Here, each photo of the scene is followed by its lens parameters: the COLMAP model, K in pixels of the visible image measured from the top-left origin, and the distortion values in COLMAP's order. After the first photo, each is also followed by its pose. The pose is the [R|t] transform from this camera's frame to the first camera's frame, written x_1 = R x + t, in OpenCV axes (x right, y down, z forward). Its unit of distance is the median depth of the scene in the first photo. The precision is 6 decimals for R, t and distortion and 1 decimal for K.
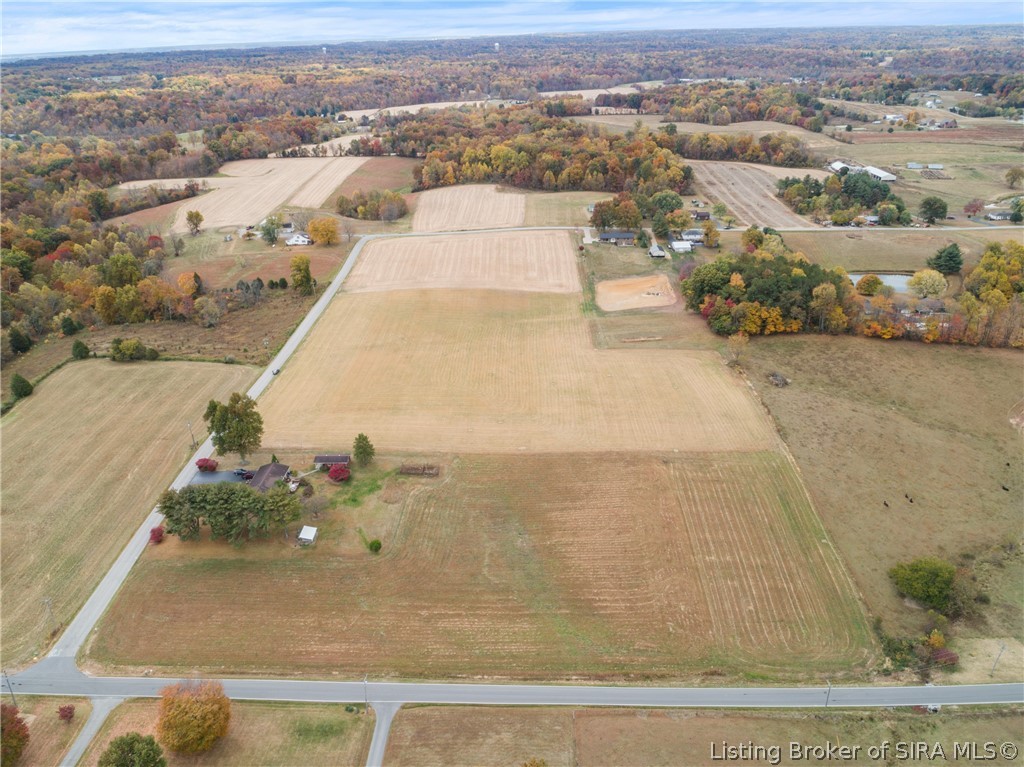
lens RADIAL K [[773.3, 0, 511.6], [0, 773.3, 388.1], [0, 0, 1]] dist [-0.025508, 0.014618]
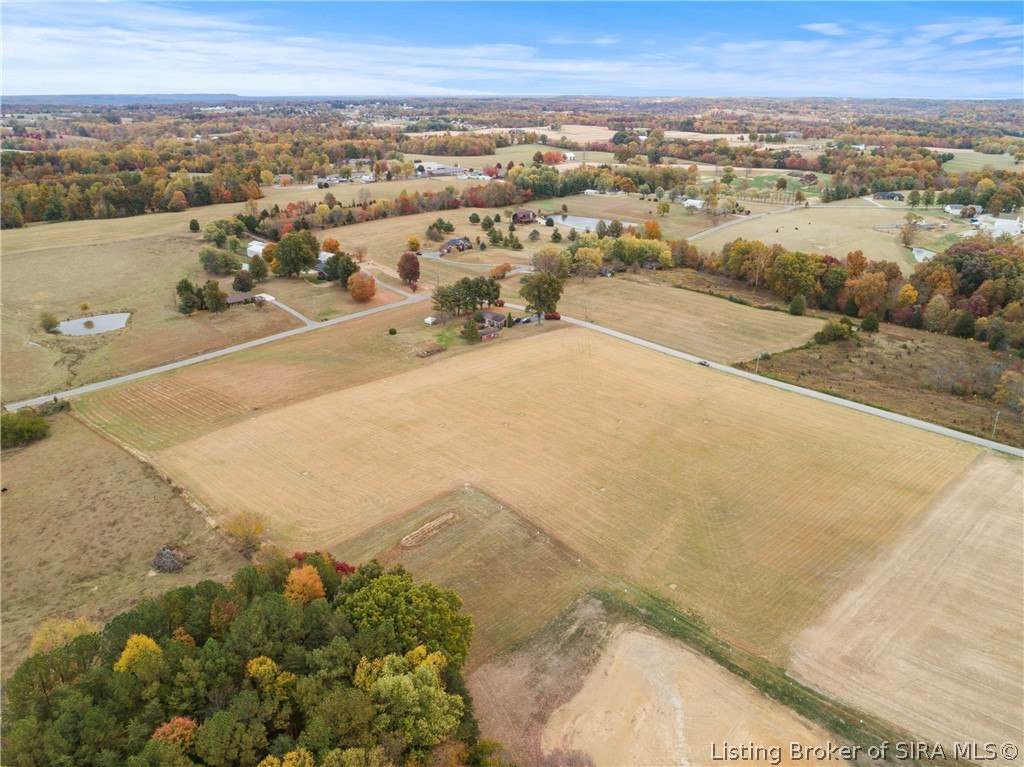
lens RADIAL K [[773.3, 0, 511.1], [0, 773.3, 389.0], [0, 0, 1]] dist [-0.025508, 0.014618]
pose [[-0.709277, 0.282504, -0.645847, 0.526936], [-0.281215, 0.726734, 0.626718, -0.574989], [0.646409, 0.626139, -0.436011, 1.405642]]
